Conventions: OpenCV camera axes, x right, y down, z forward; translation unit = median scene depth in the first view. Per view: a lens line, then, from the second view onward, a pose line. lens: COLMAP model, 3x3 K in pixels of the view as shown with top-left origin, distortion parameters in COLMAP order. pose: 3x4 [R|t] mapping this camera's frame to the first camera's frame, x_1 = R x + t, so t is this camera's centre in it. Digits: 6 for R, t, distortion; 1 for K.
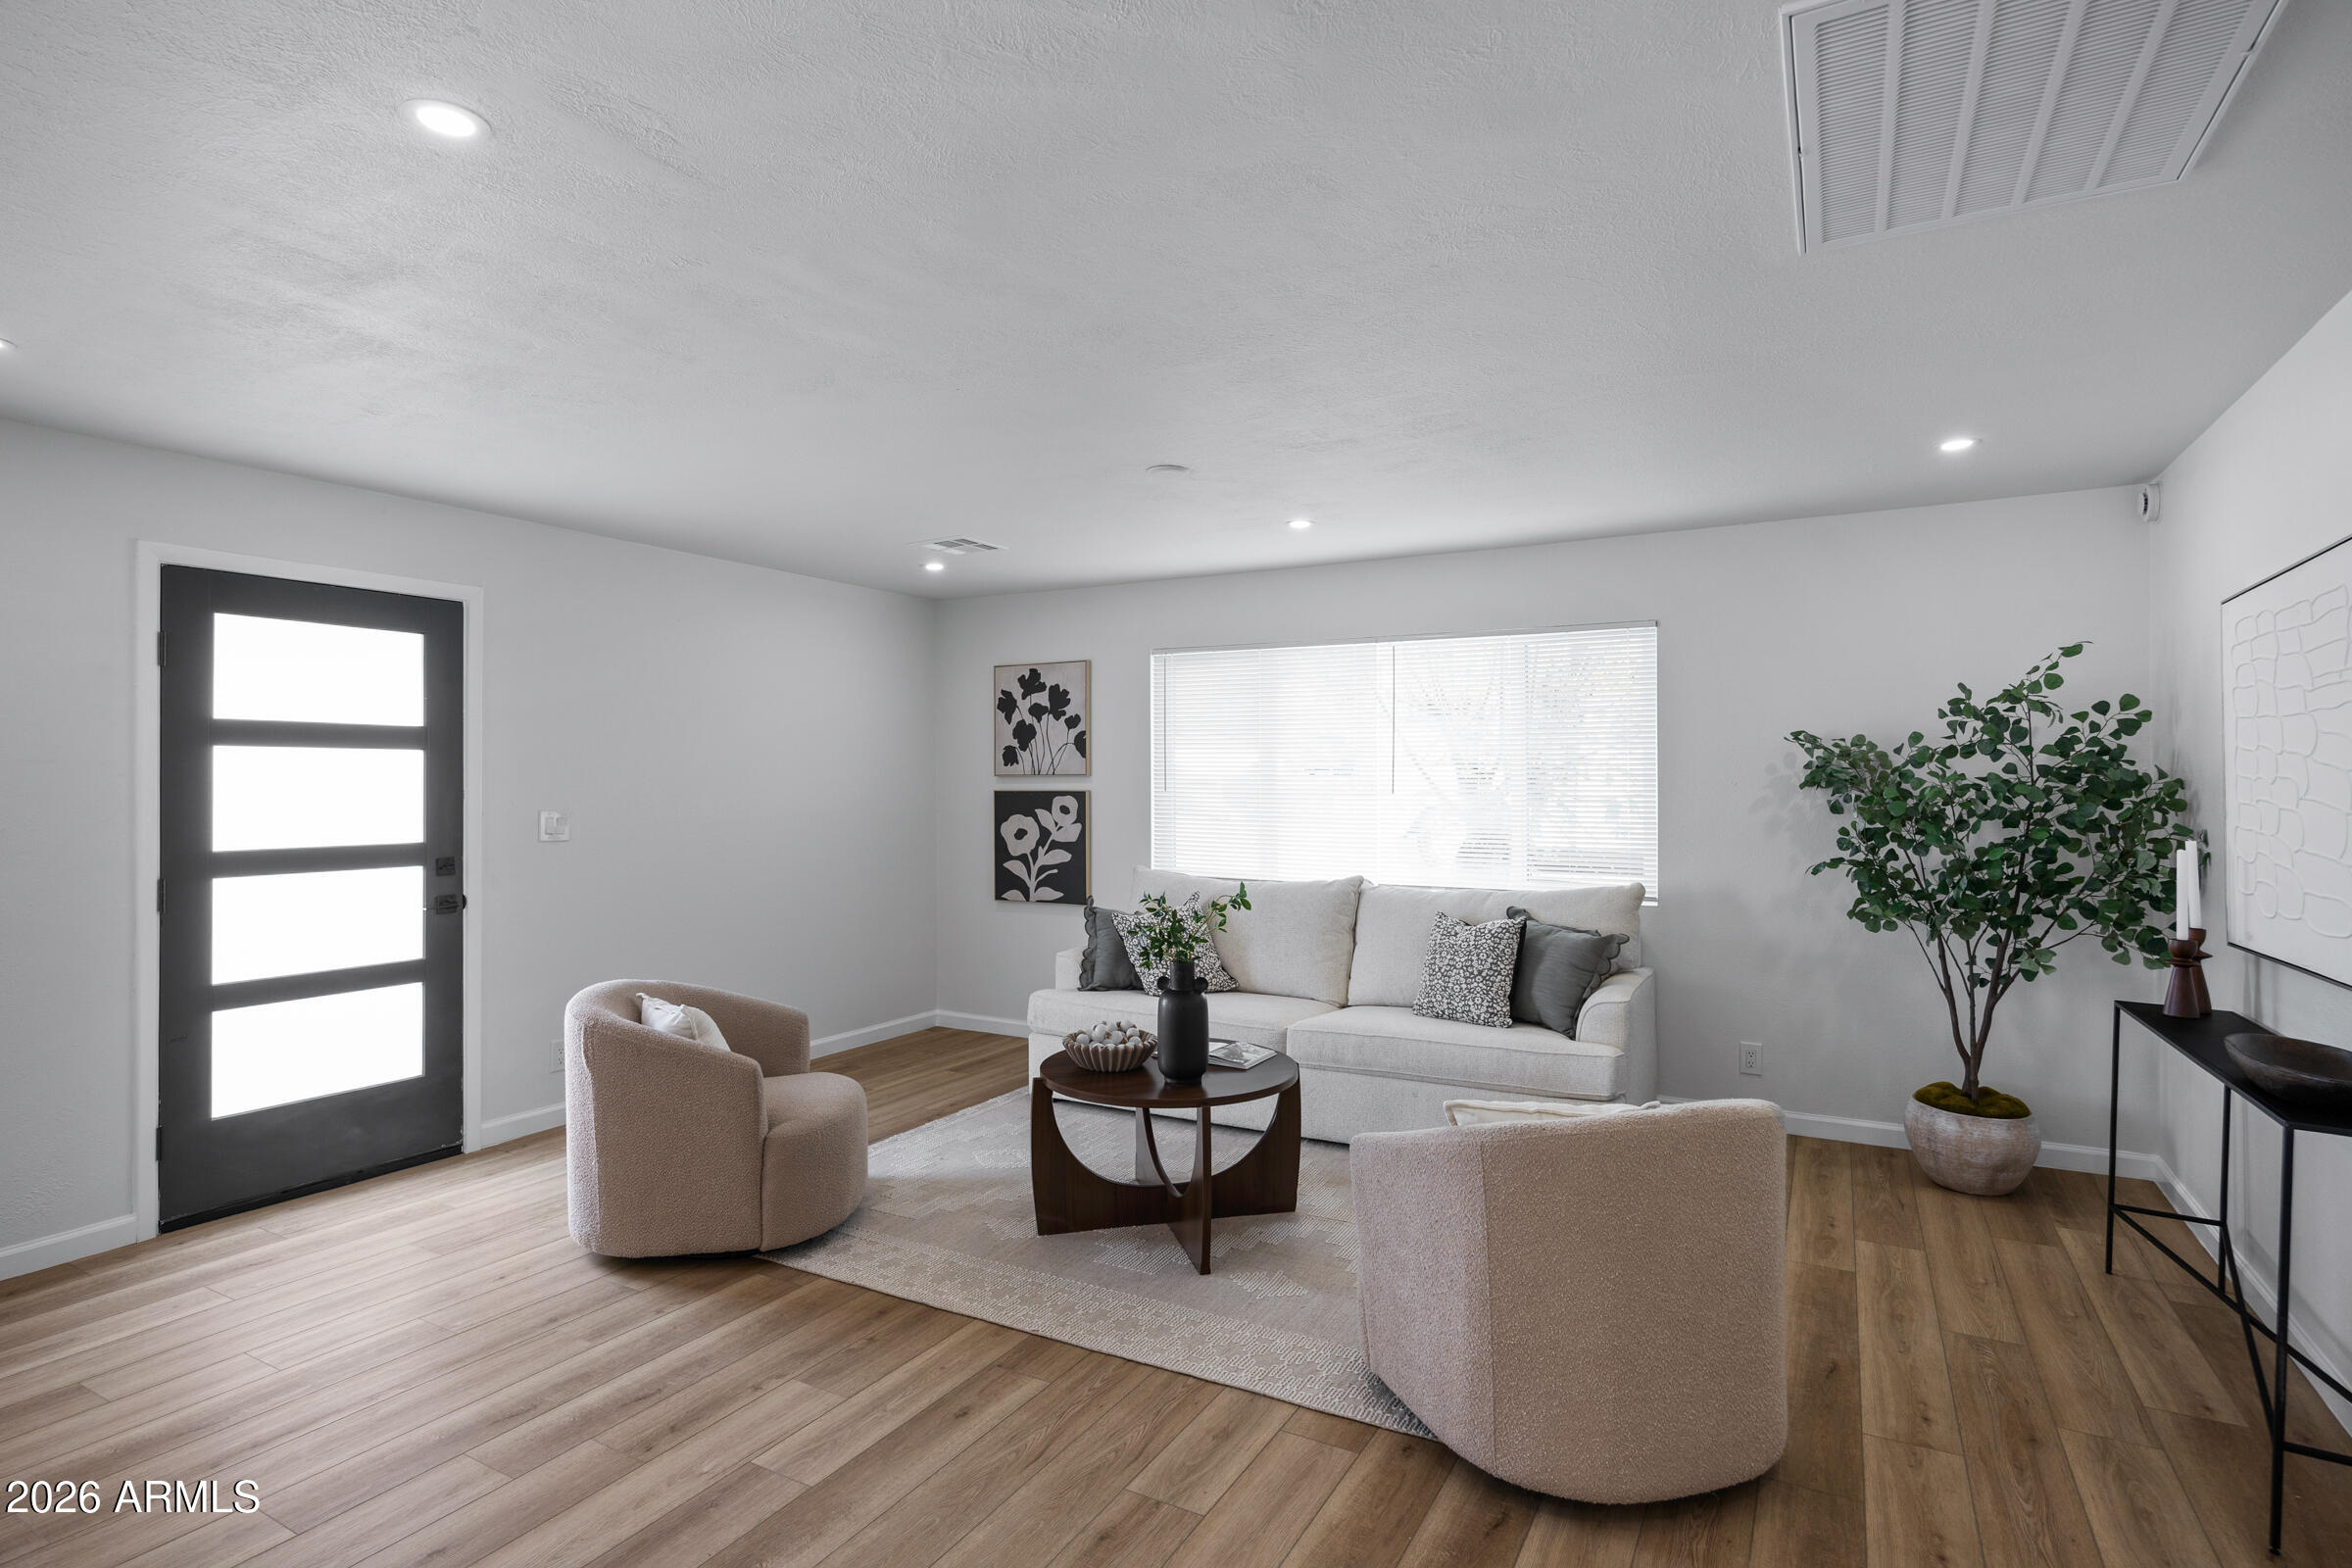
lens RADIAL K [[1184.8, 0, 1162.5], [0, 1184.8, 774.8], [0, 0, 1]] dist [0.001706, 0.000285]
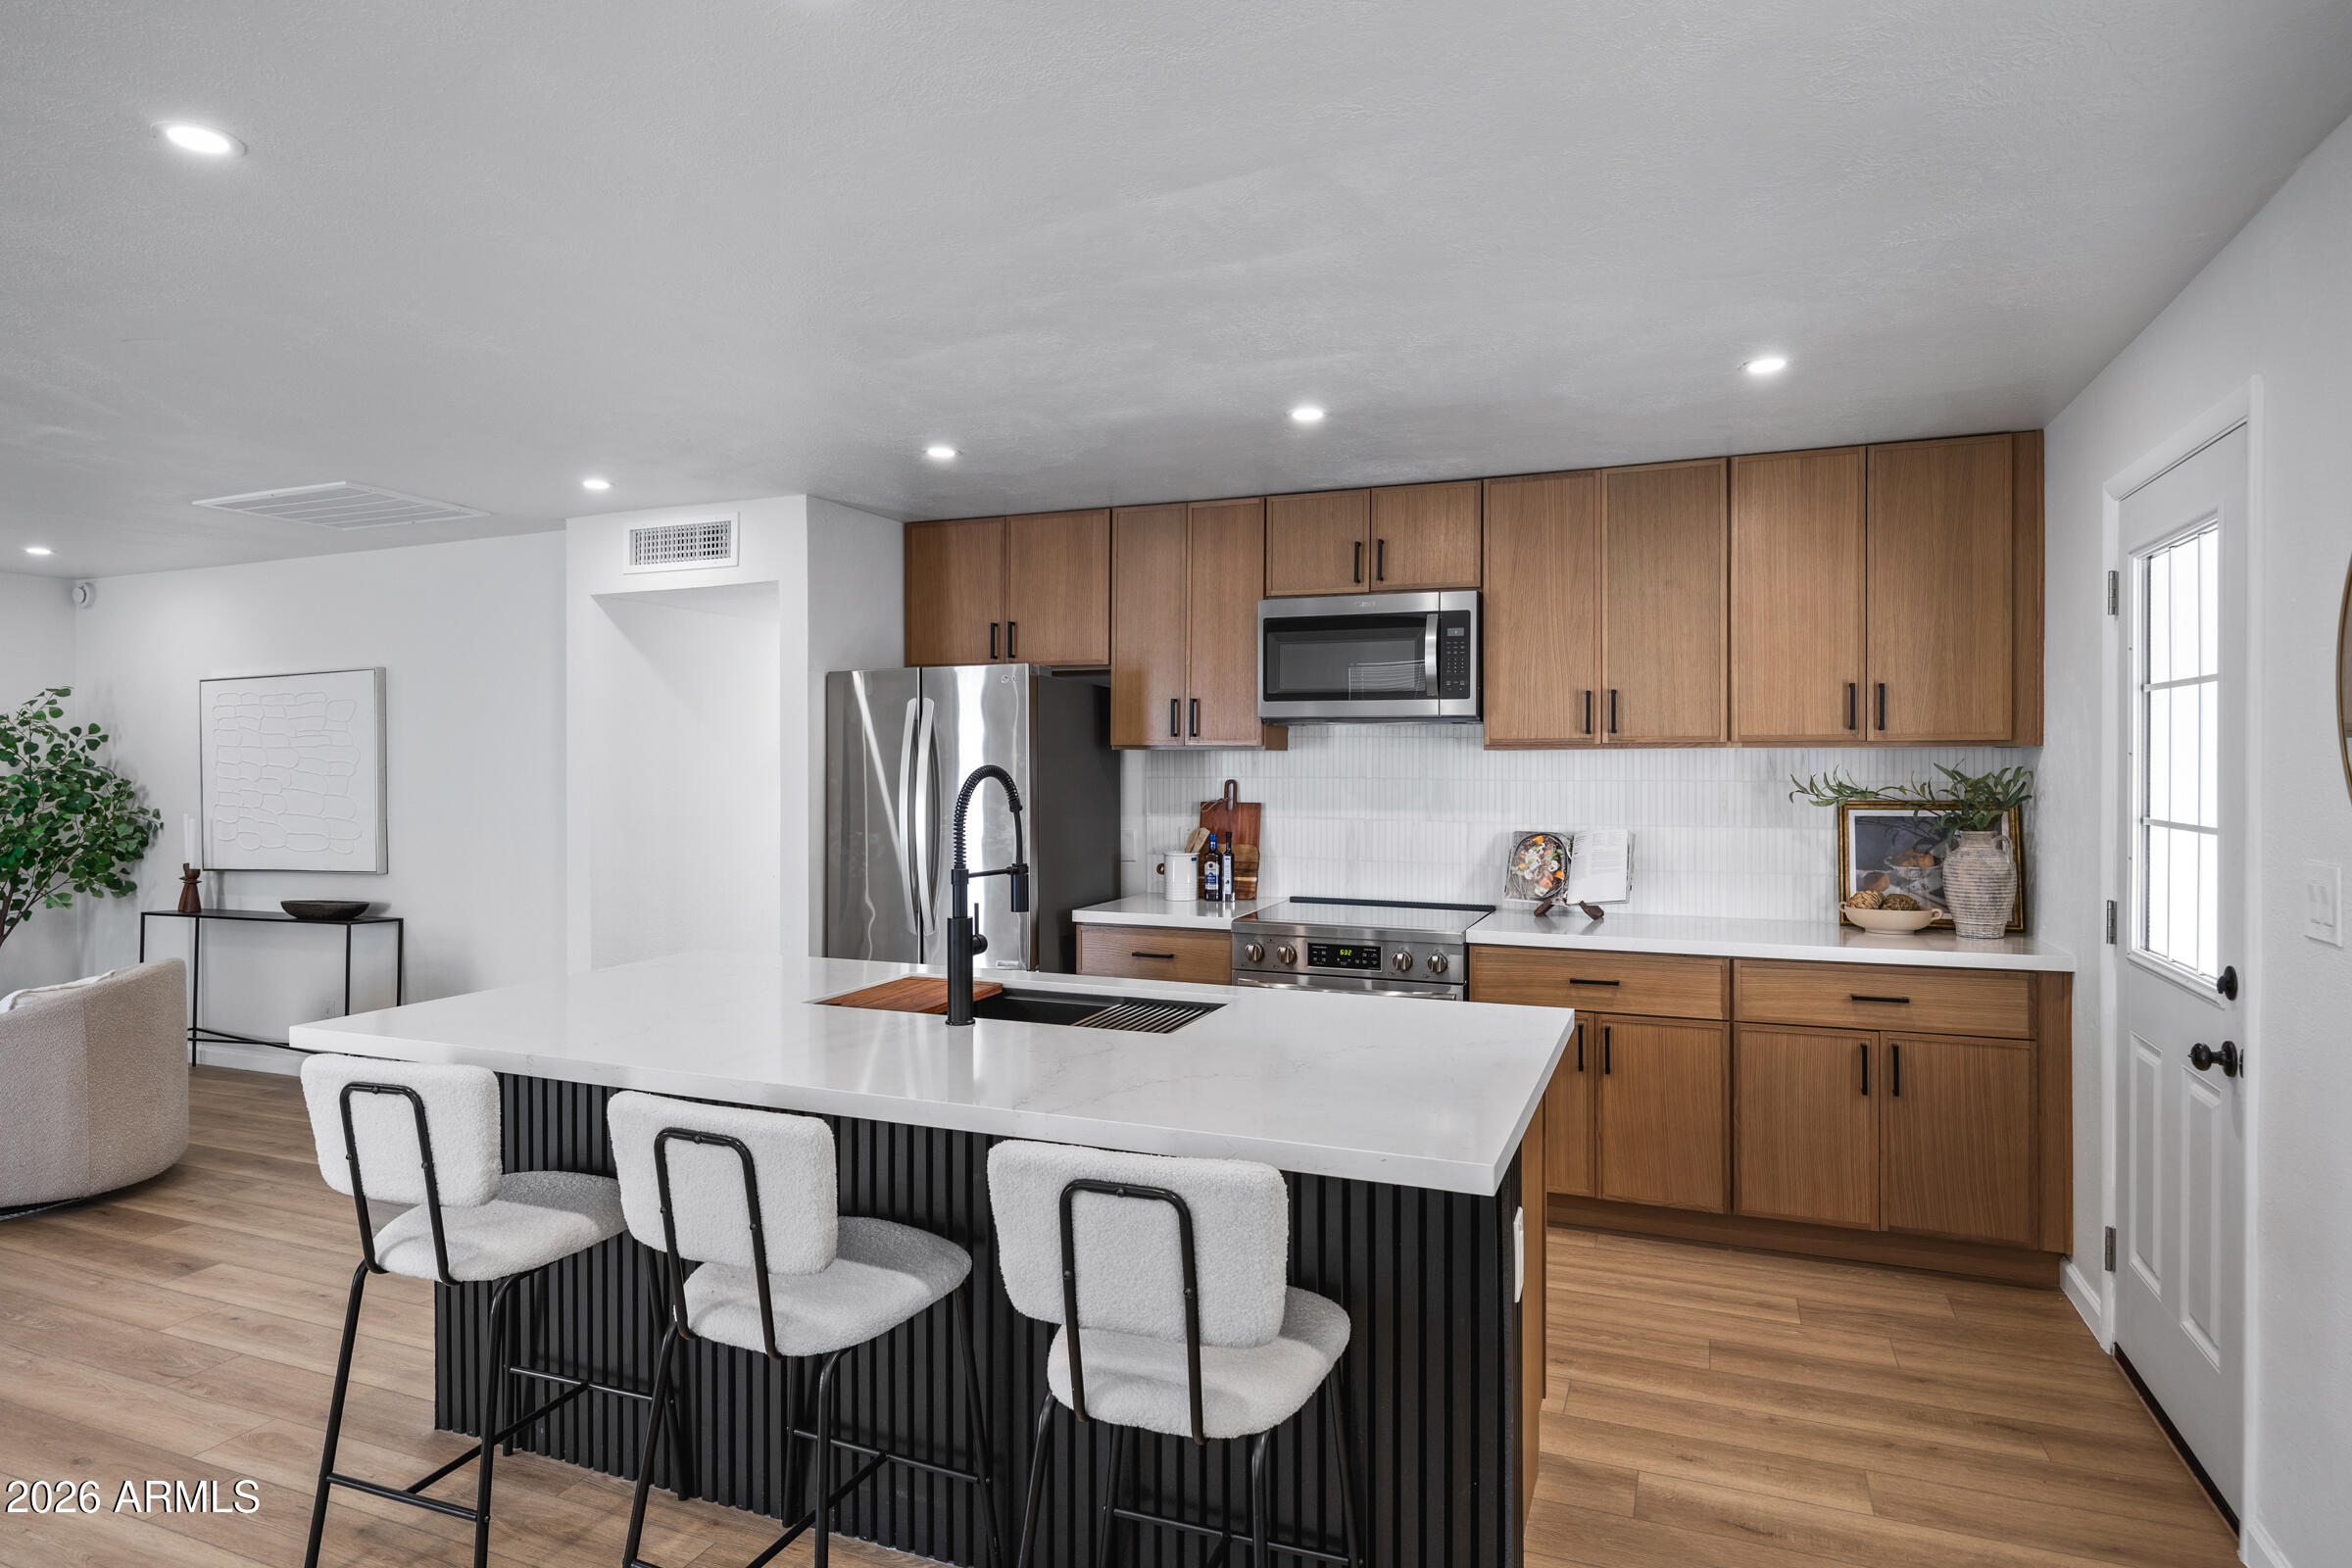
lens RADIAL K [[1288.7, 0, 1175.2], [0, 1288.7, 773.5], [0, 0, 1]] dist [-0.012603, -0.000195]
pose [[-0.129457, -0.001177, 0.991584, -0.988236], [-0.004094, 0.999991, 0.000652, -0.009853], [-0.991577, -0.003975, -0.129461, -0.173182]]
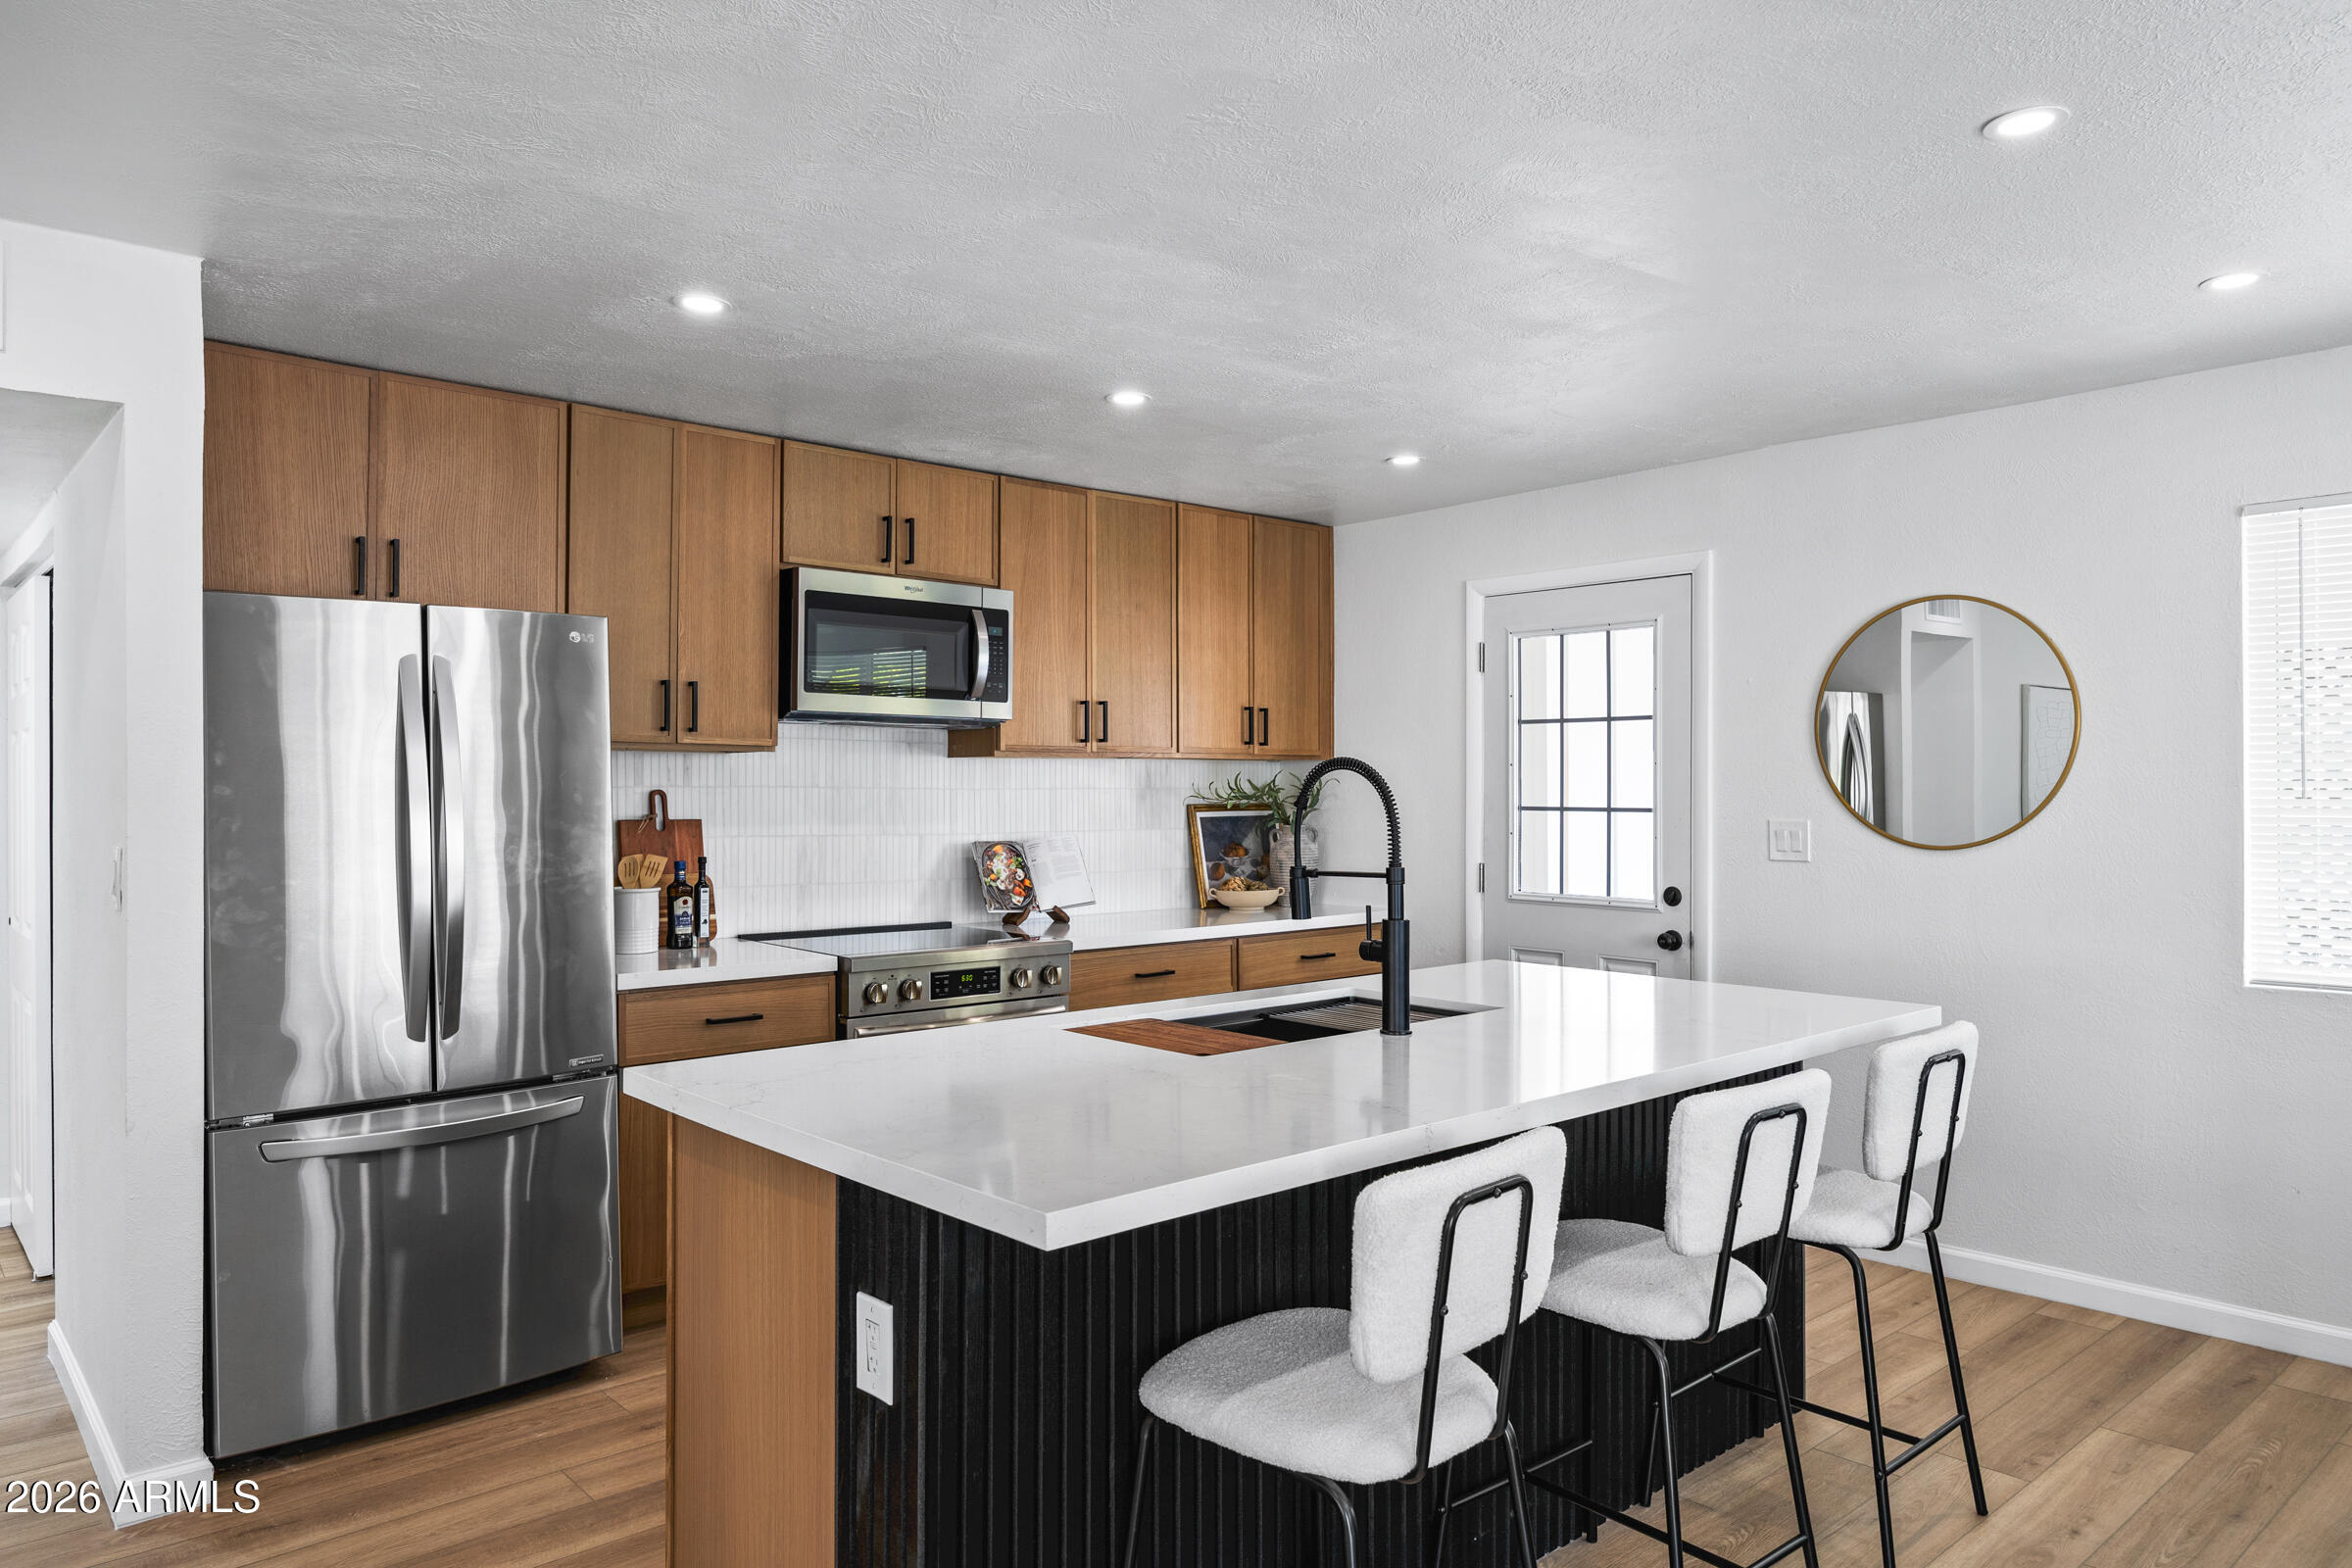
lens RADIAL K [[1492.0, 0, 1171.0], [0, 1492.0, 785.4], [0, 0, 1]] dist [-0.014268, -0.001953]
pose [[-0.945986, 0.008215, 0.324105, -0.464158], [0.005364, 0.999939, -0.009688, 0.006265], [-0.324164, -0.007426, -0.945972, 0.536070]]
